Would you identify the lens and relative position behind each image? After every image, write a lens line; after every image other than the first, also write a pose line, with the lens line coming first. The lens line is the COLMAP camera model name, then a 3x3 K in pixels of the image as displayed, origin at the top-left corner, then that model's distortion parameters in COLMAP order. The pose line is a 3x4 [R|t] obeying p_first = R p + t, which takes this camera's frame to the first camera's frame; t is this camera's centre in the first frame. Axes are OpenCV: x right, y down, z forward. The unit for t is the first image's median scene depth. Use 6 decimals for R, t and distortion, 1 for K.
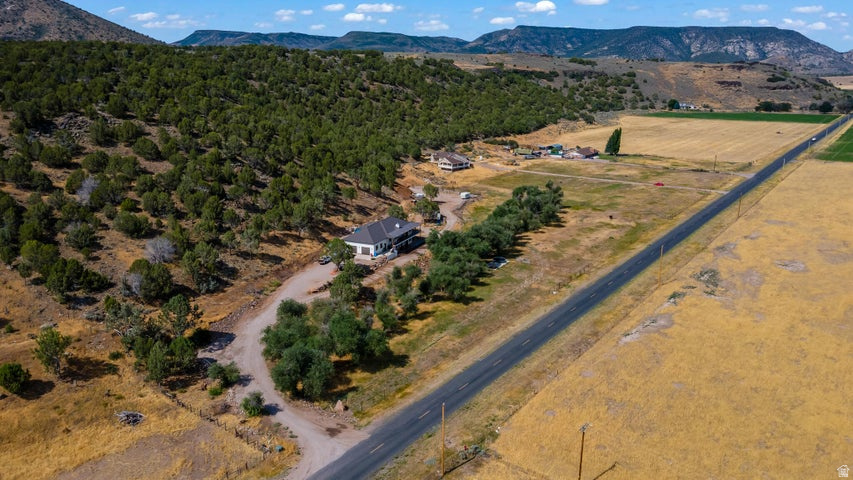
lens RADIAL K [[618.1, 0, 425.3], [0, 618.1, 241.8], [0, 0, 1]] dist [0.027251, 0.015005]
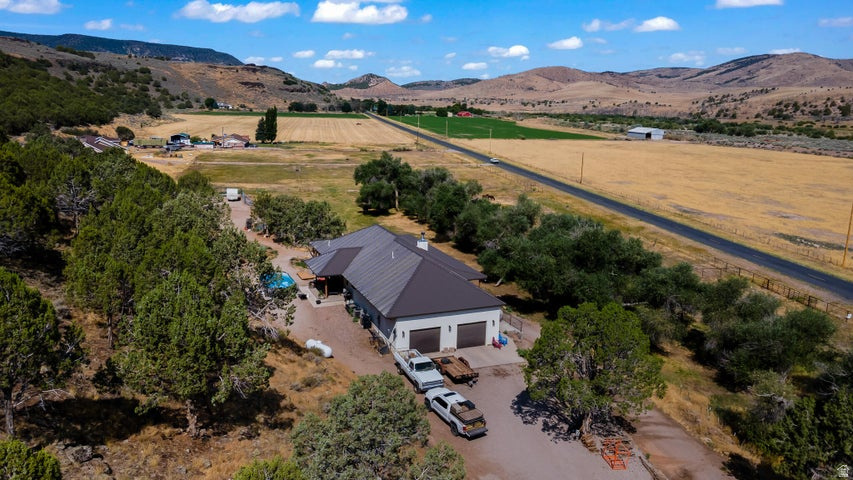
lens RADIAL K [[618.1, 0, 425.0], [0, 618.1, 237.4], [0, 0, 1]] dist [0.027251, 0.015005]
pose [[0.670732, -0.151281, 0.726108, -0.331909], [0.179222, 0.983025, 0.039254, -0.049240], [-0.719721, 0.103805, 0.686459, 0.816014]]
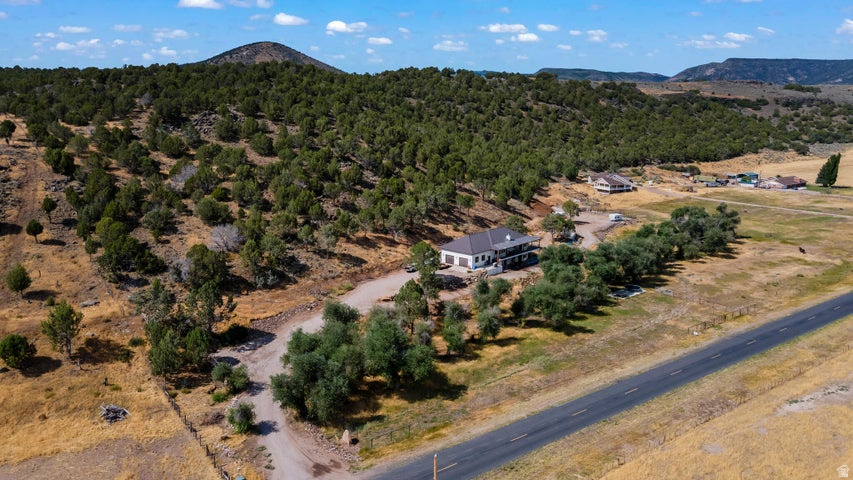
lens RADIAL K [[618.1, 0, 427.2], [0, 618.1, 238.0], [0, 0, 1]] dist [0.027251, 0.015005]
pose [[0.955555, 0.062244, -0.288167, 0.101547], [-0.081020, 0.995266, -0.053684, 0.032083], [0.283461, 0.074645, 0.956074, 0.169193]]
